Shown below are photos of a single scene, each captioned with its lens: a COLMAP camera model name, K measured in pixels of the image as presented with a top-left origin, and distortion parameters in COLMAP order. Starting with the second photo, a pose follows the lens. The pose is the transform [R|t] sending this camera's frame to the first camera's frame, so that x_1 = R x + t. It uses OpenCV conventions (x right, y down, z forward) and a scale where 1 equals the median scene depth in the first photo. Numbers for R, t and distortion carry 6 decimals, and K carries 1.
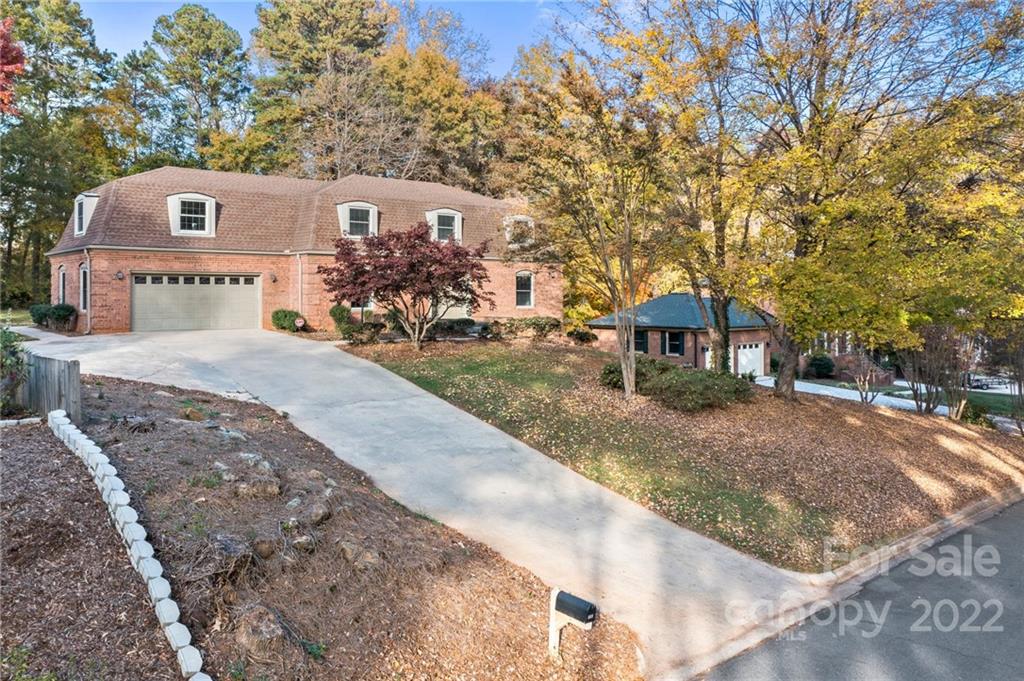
lens RADIAL K [[823.0, 0, 515.2], [0, 823.0, 293.2], [0, 0, 1]] dist [-0.015746, -0.005271]
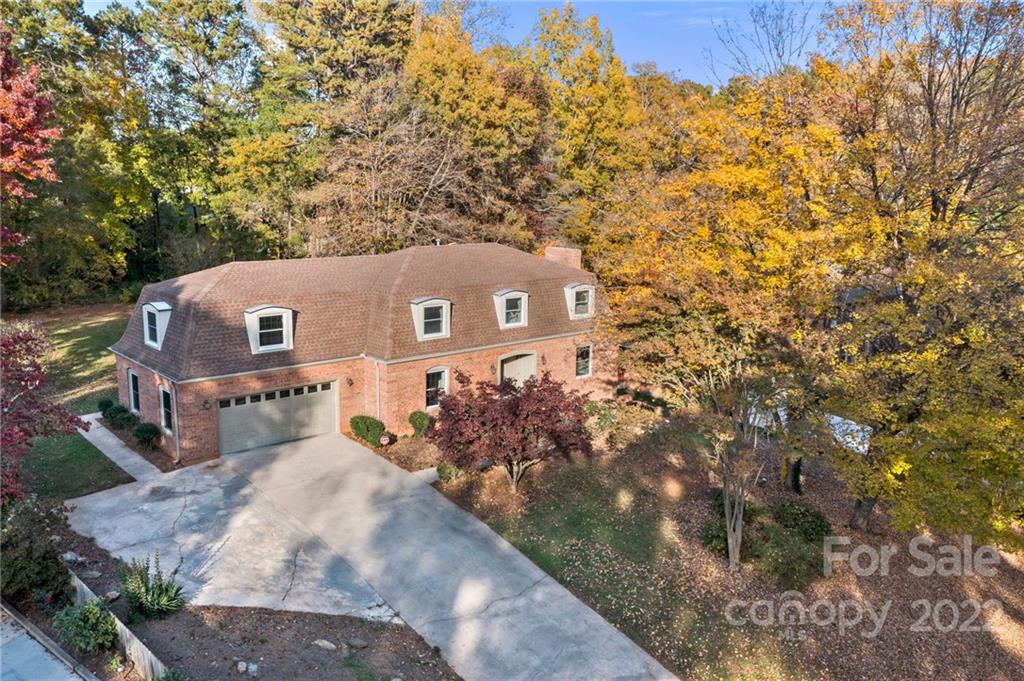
lens RADIAL K [[832.2, 0, 512.0], [0, 832.2, 340.5], [0, 0, 1]] dist [-0.006532, 0.001237]
pose [[0.999515, 0.013265, 0.028165, -0.076692], [-0.017916, 0.984949, 0.171912, -0.145553], [-0.025461, -0.172333, 0.984710, 0.011803]]
